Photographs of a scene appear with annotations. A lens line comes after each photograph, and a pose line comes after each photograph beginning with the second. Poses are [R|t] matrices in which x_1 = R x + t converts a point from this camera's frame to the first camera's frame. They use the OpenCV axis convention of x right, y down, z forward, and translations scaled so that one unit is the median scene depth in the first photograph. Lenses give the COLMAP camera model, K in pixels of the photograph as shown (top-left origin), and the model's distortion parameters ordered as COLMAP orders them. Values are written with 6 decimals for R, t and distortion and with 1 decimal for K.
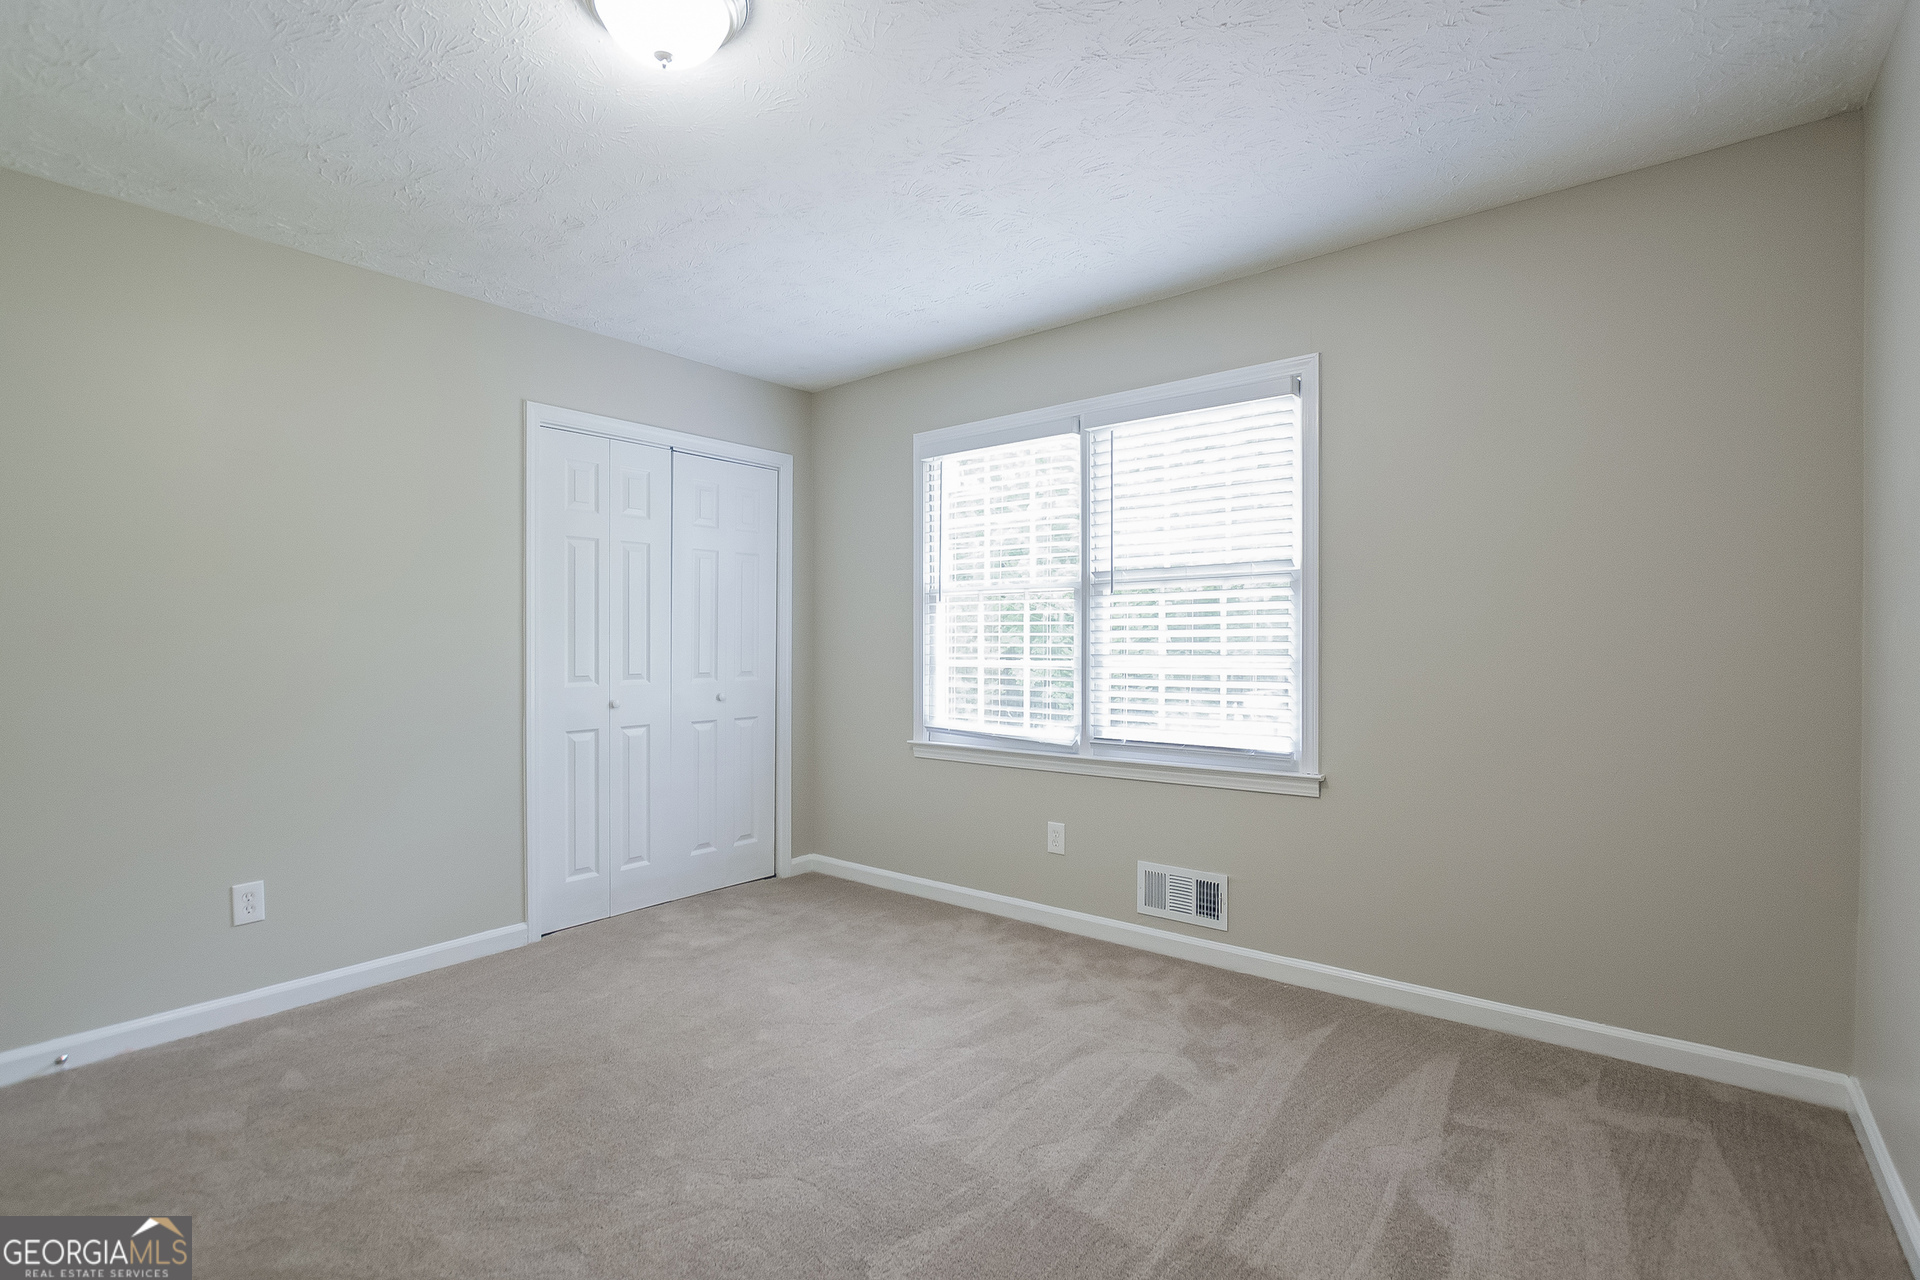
lens RADIAL K [[897.0, 0, 942.9], [0, 897.0, 648.4], [0, 0, 1]] dist [0.001832, 0.000370]
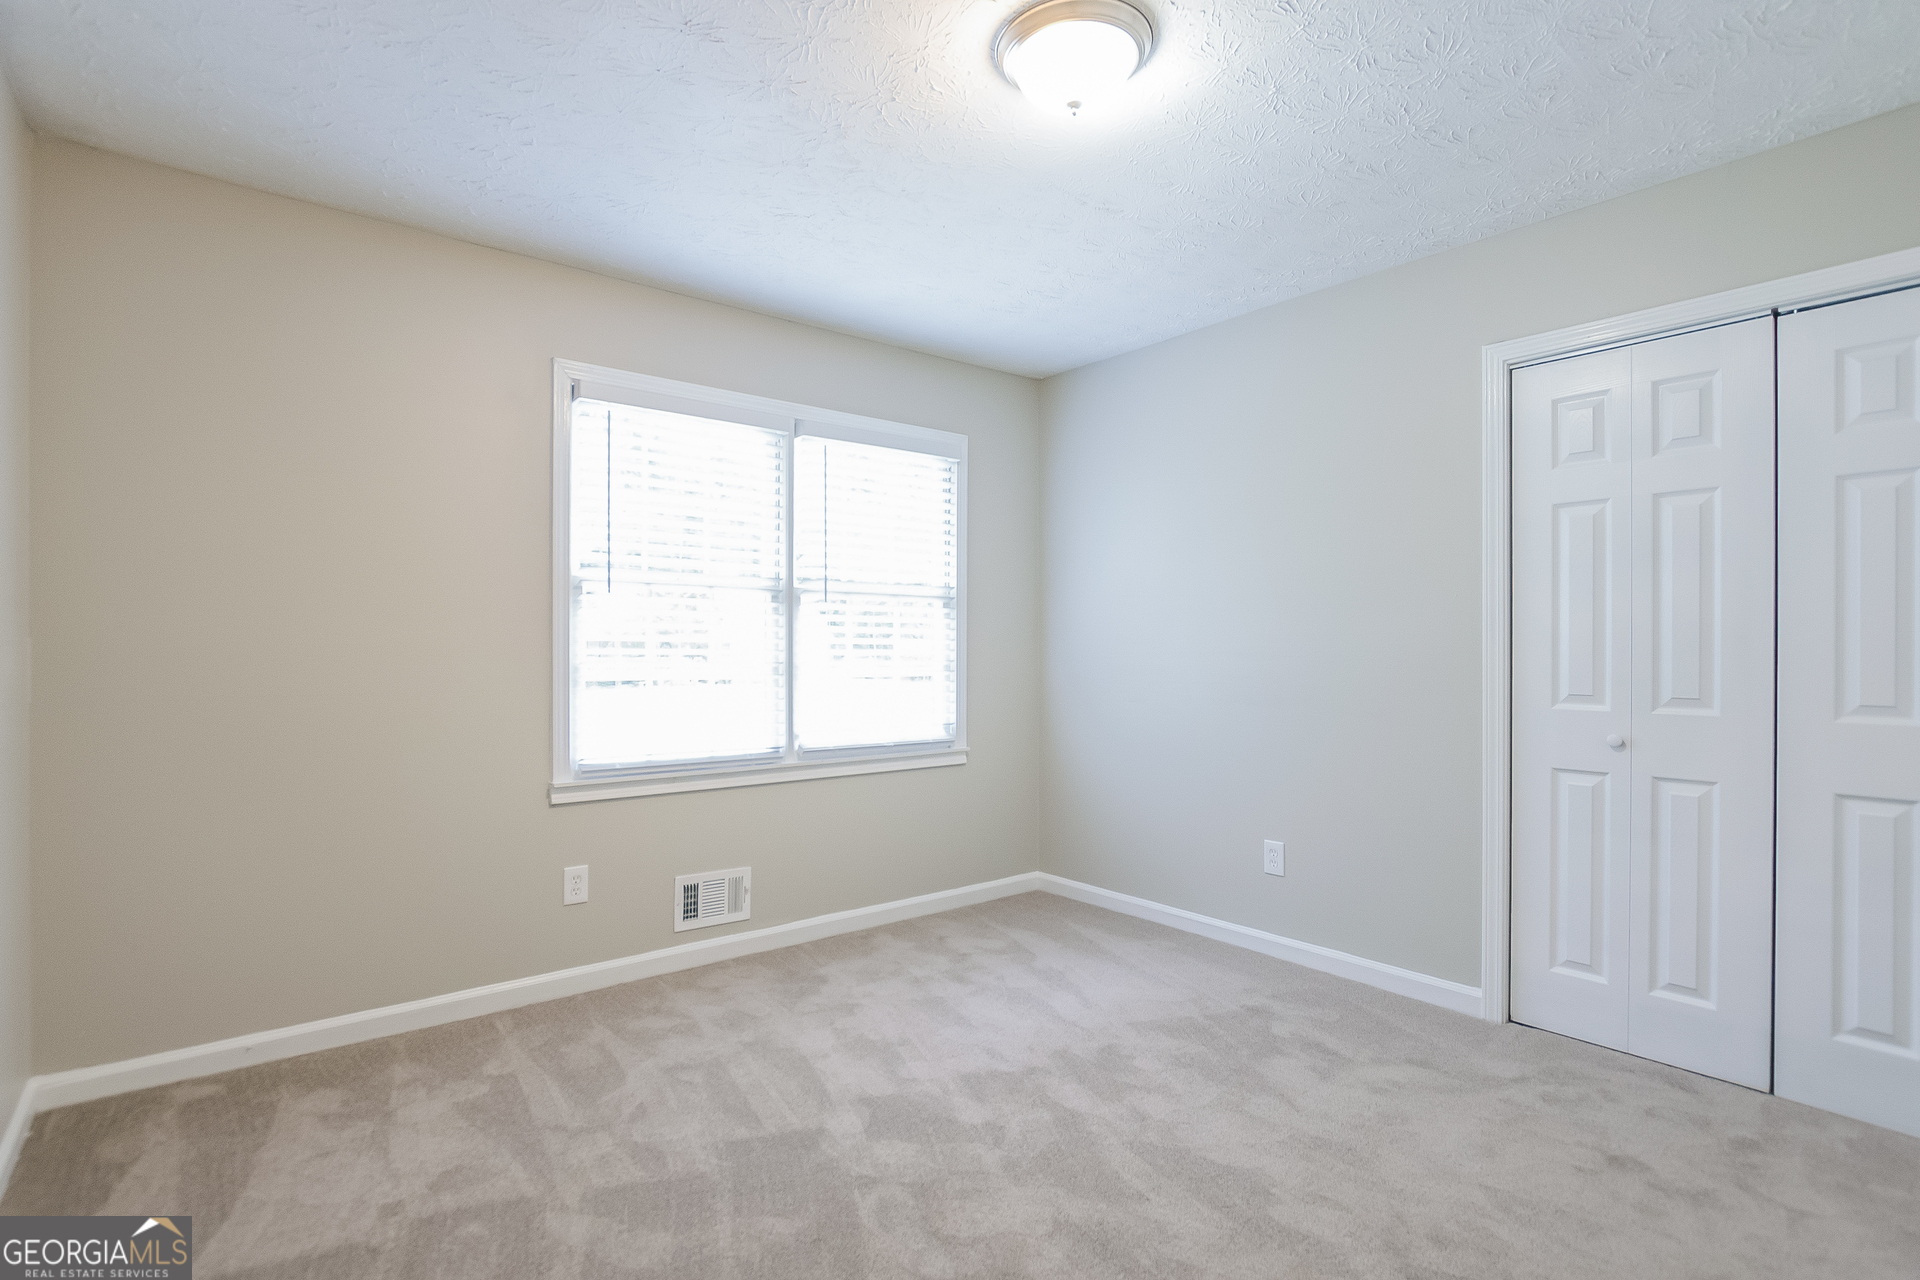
lens RADIAL K [[897.0, 0, 942.9], [0, 897.0, 648.4], [0, 0, 1]] dist [0.001832, 0.000370]
pose [[0.212070, 0.000668, 0.977254, -0.723469], [-0.002996, 0.999996, -0.000033, -0.006367], [-0.977250, -0.002921, 0.212071, 0.585322]]
